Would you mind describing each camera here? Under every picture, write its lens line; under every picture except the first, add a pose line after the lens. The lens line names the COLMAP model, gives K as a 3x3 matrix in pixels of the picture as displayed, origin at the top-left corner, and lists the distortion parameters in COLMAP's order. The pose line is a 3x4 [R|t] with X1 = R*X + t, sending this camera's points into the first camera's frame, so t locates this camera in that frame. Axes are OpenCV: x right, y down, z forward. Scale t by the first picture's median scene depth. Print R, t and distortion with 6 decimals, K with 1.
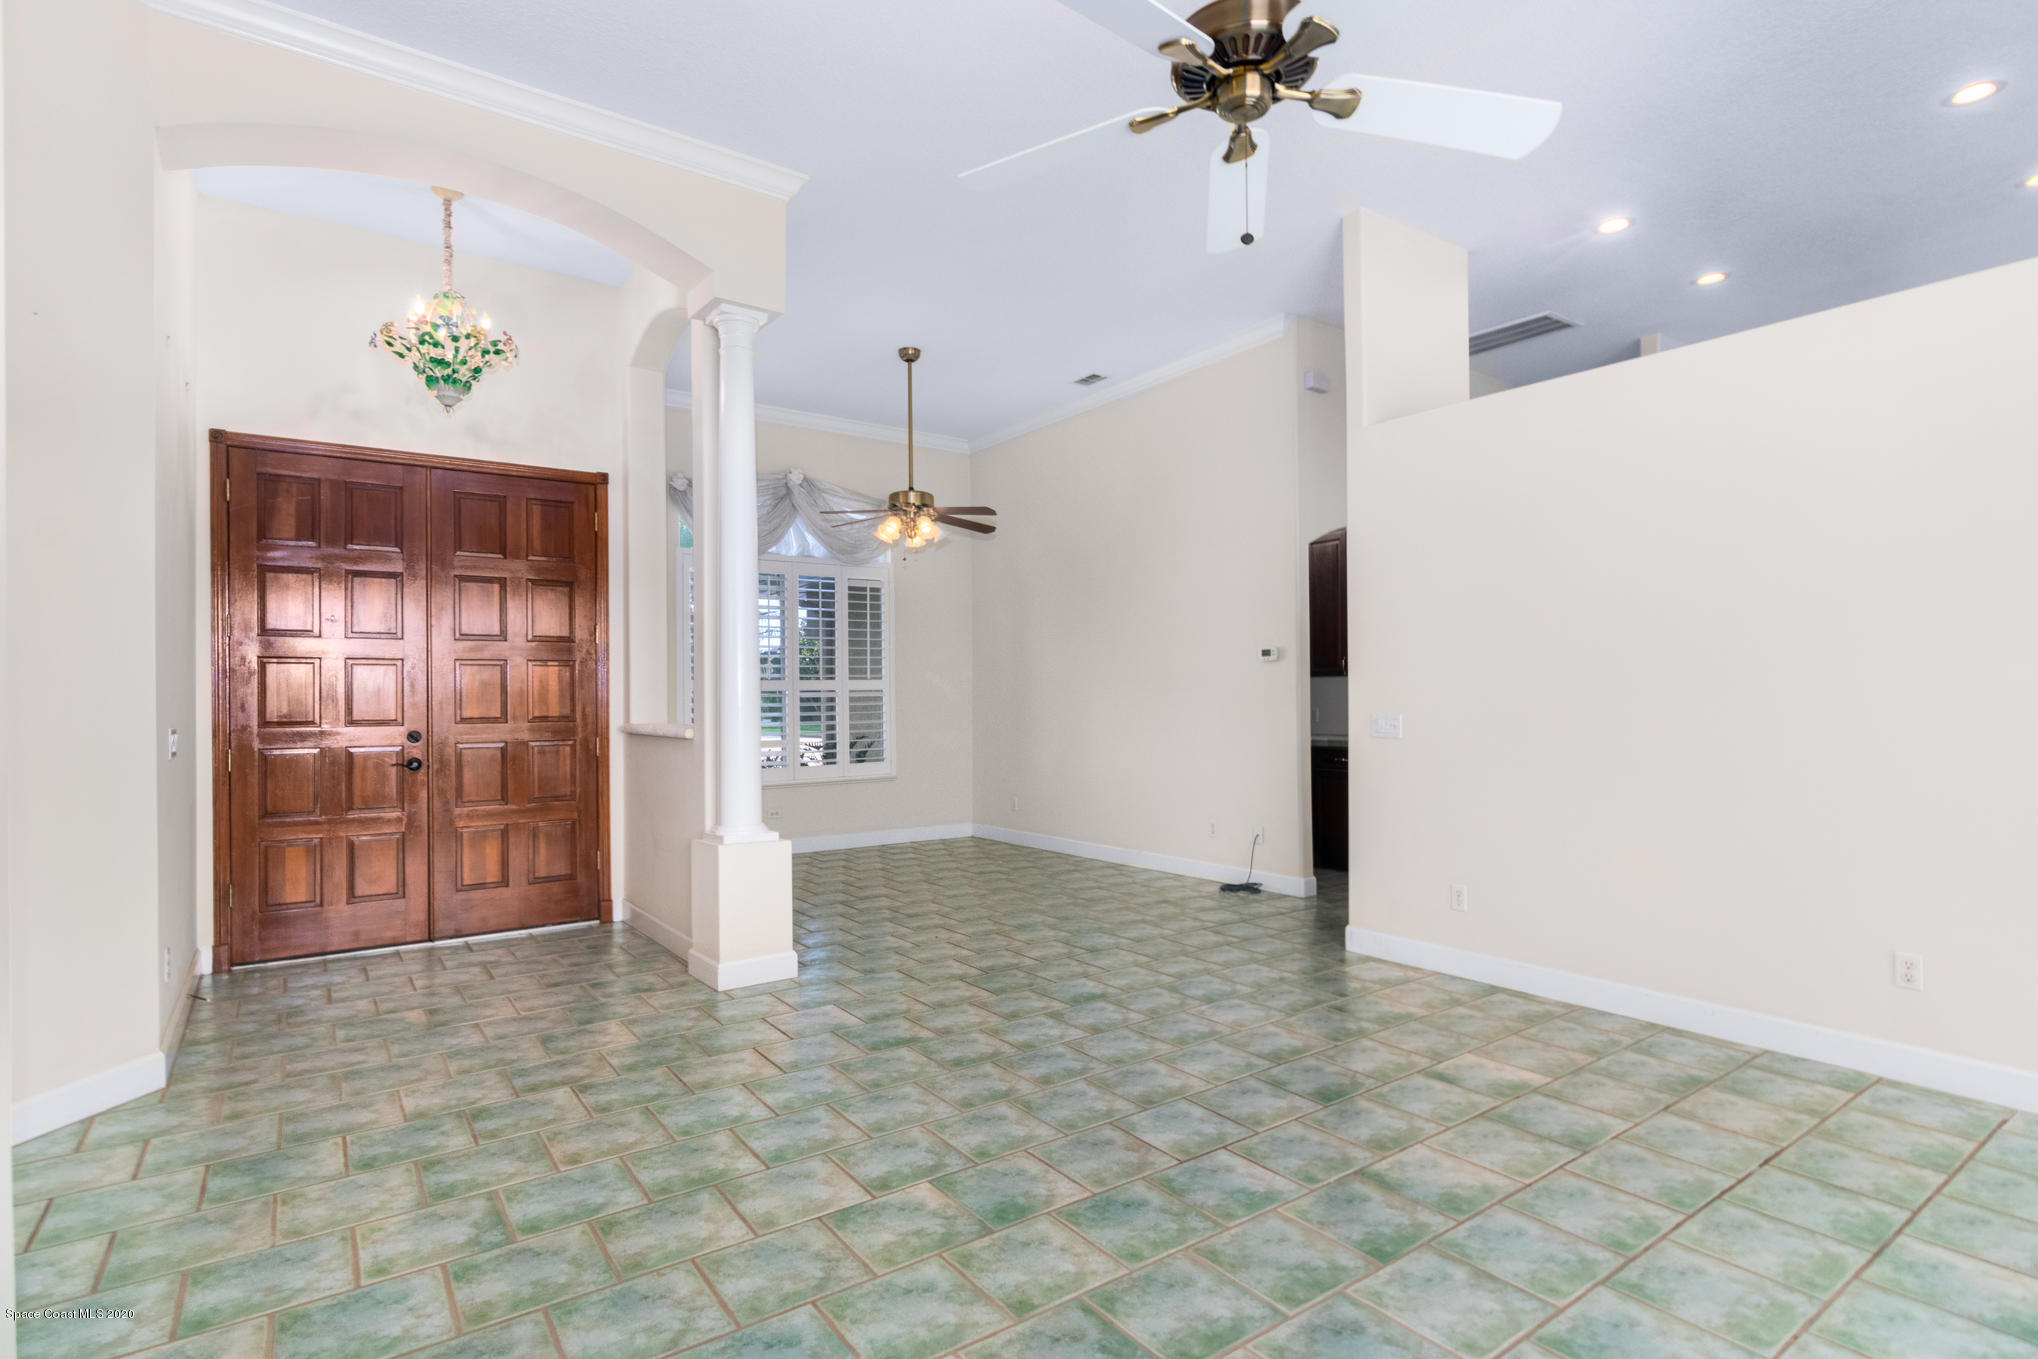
lens RADIAL K [[1010.5, 0, 1005.9], [0, 1010.5, 692.1], [0, 0, 1]] dist [-0.001250, 0.001611]
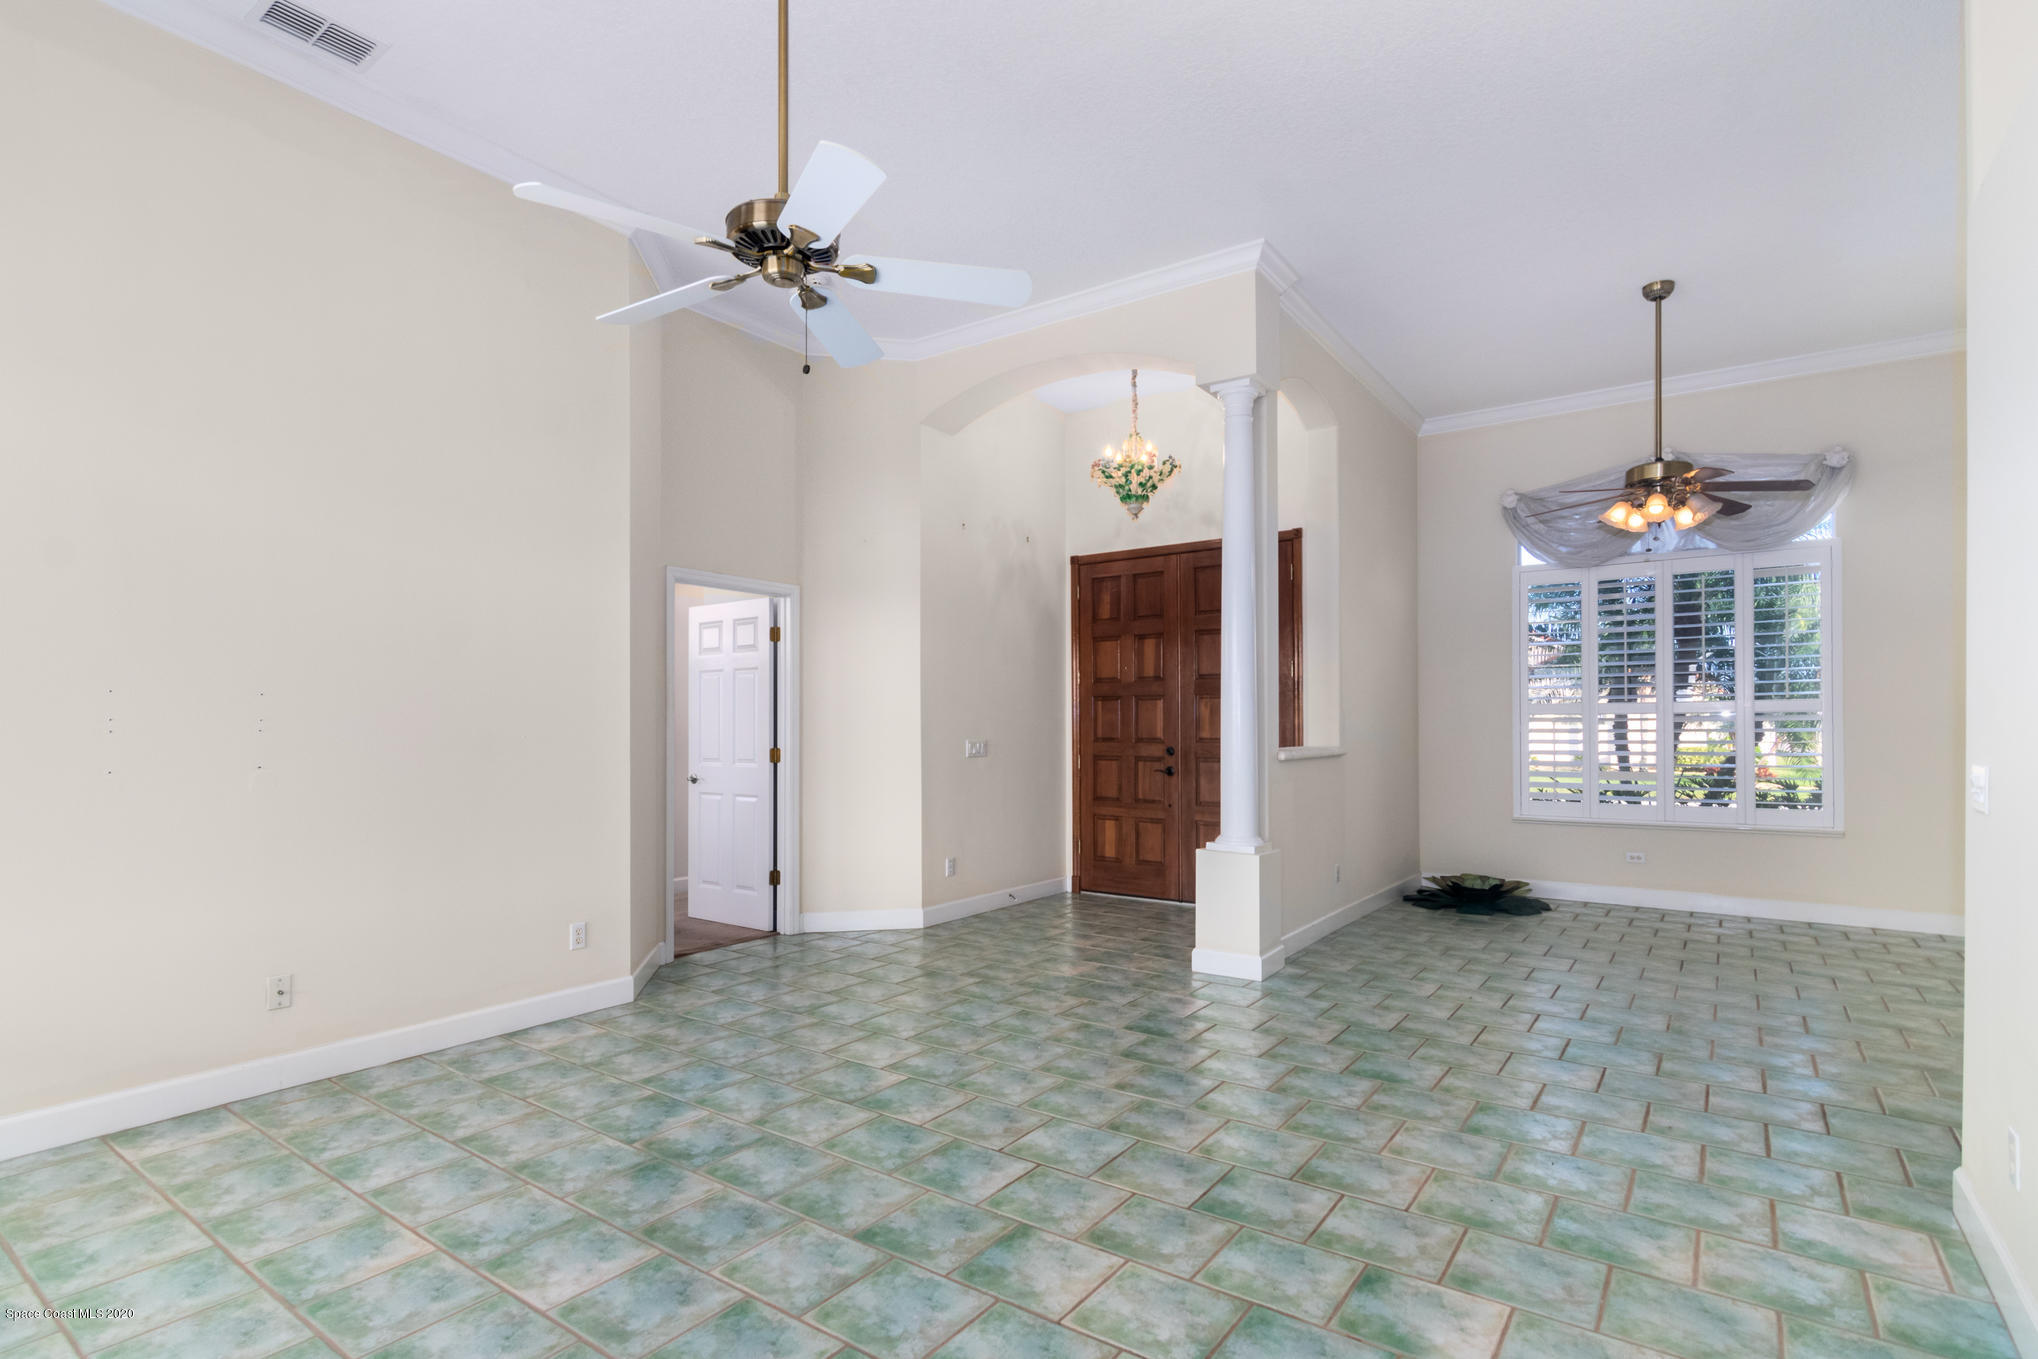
lens RADIAL K [[1001.2, 0, 1007.9], [0, 1001.2, 718.9], [0, 0, 1]] dist [-0.000245, 0.000132]
pose [[0.321031, 0.000896, -0.947068, 0.972439], [0.005253, 0.999982, 0.002727, -0.006210], [0.947054, -0.005850, 0.321021, 0.532991]]
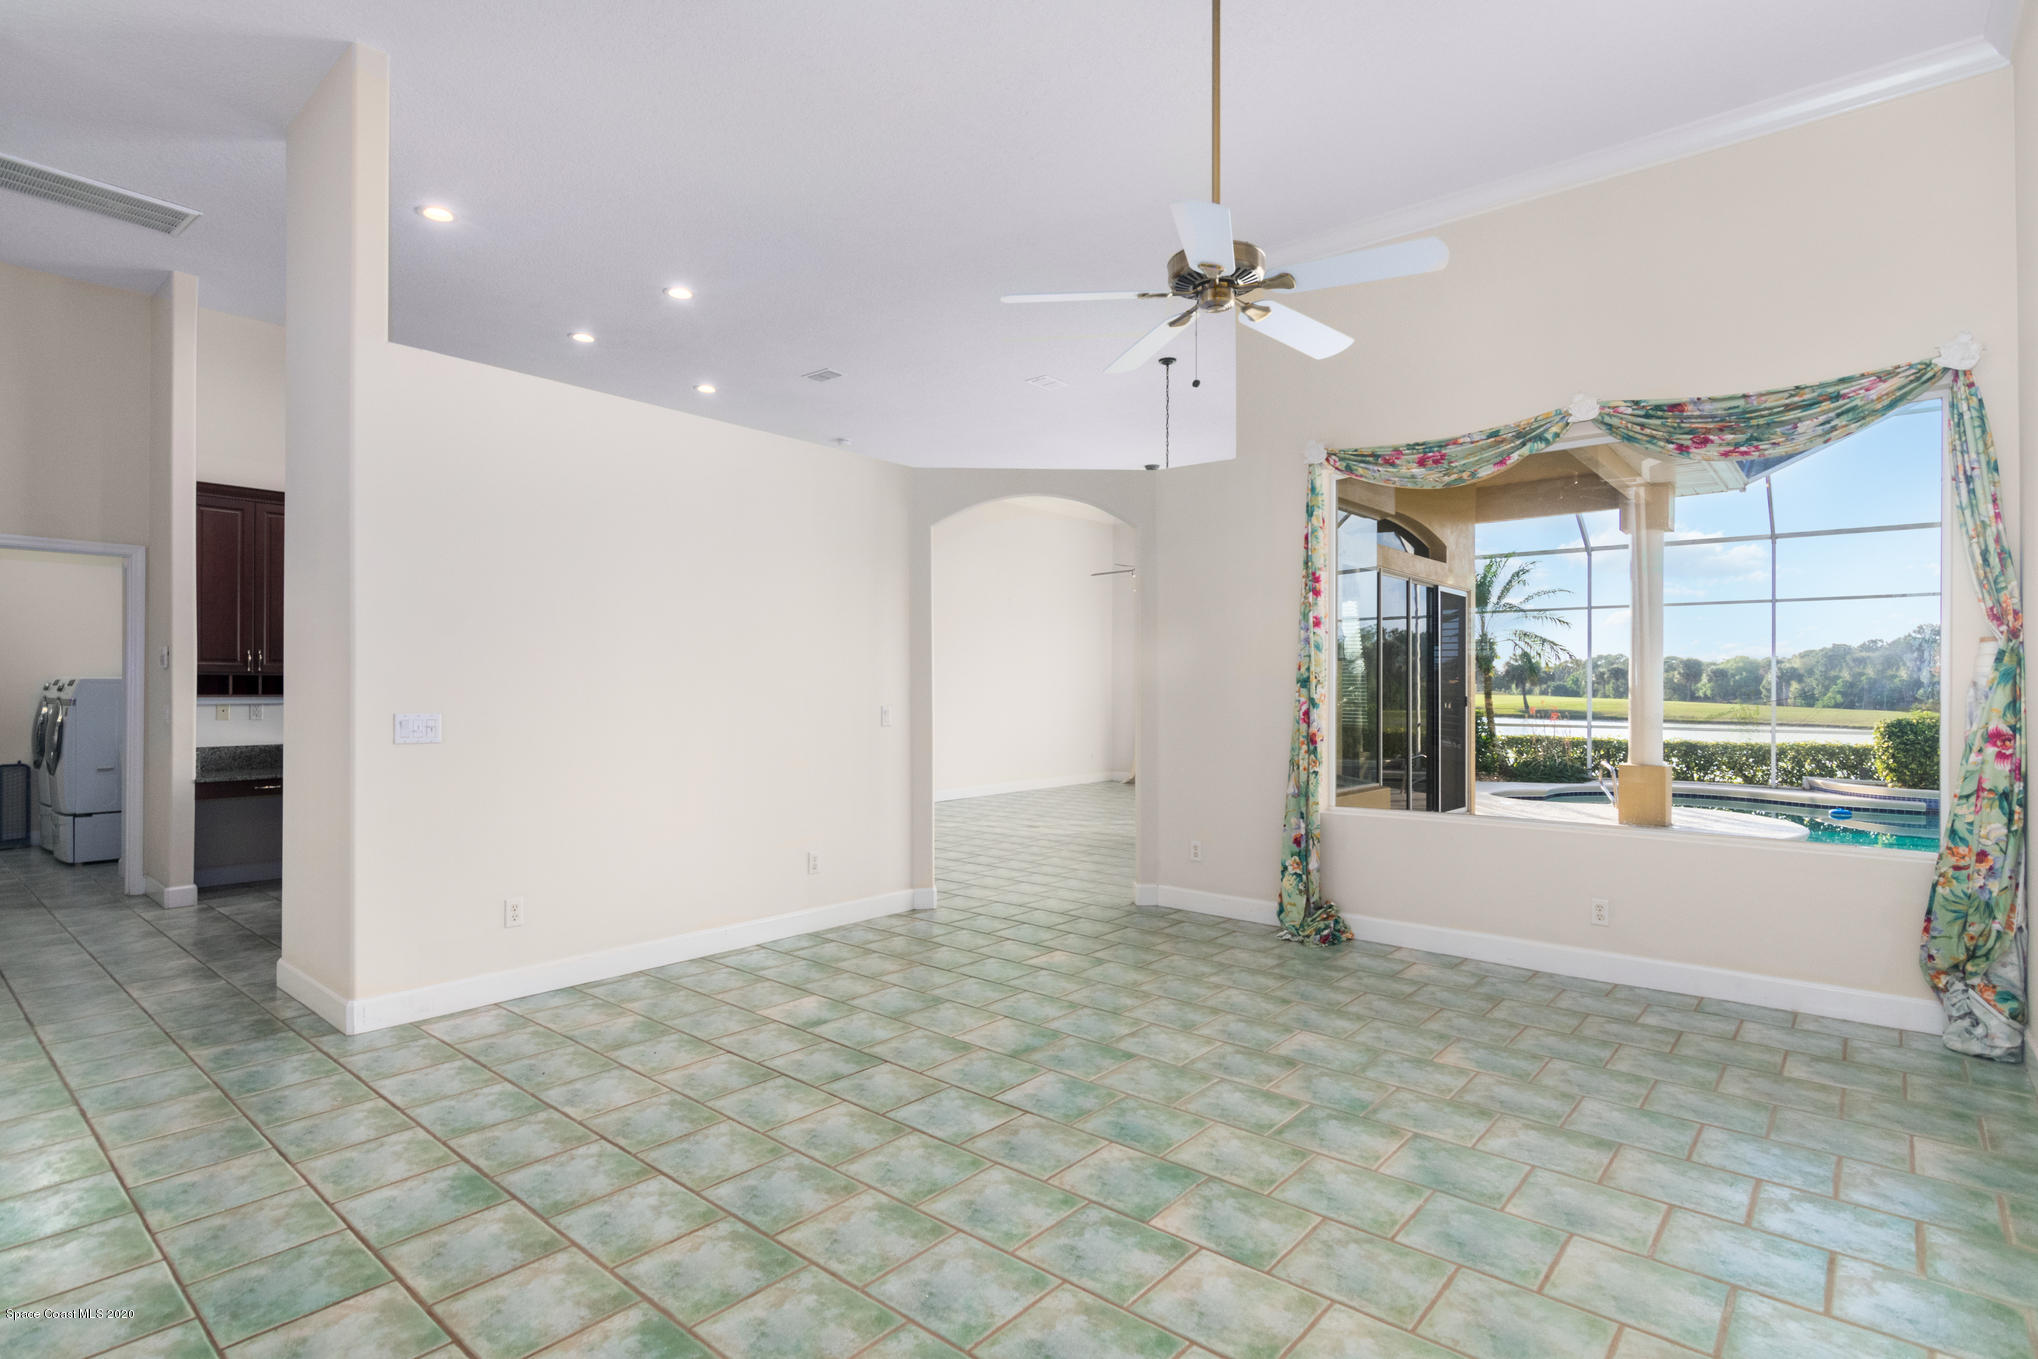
lens RADIAL K [[1010.5, 0, 1005.9], [0, 1010.5, 692.1], [0, 0, 1]] dist [-0.001250, 0.001611]
pose [[-0.241987, 0.004132, 0.970271, -0.719212], [-0.005472, 0.999969, -0.005623, 0.009003], [-0.970264, -0.006670, -0.241957, 1.039557]]
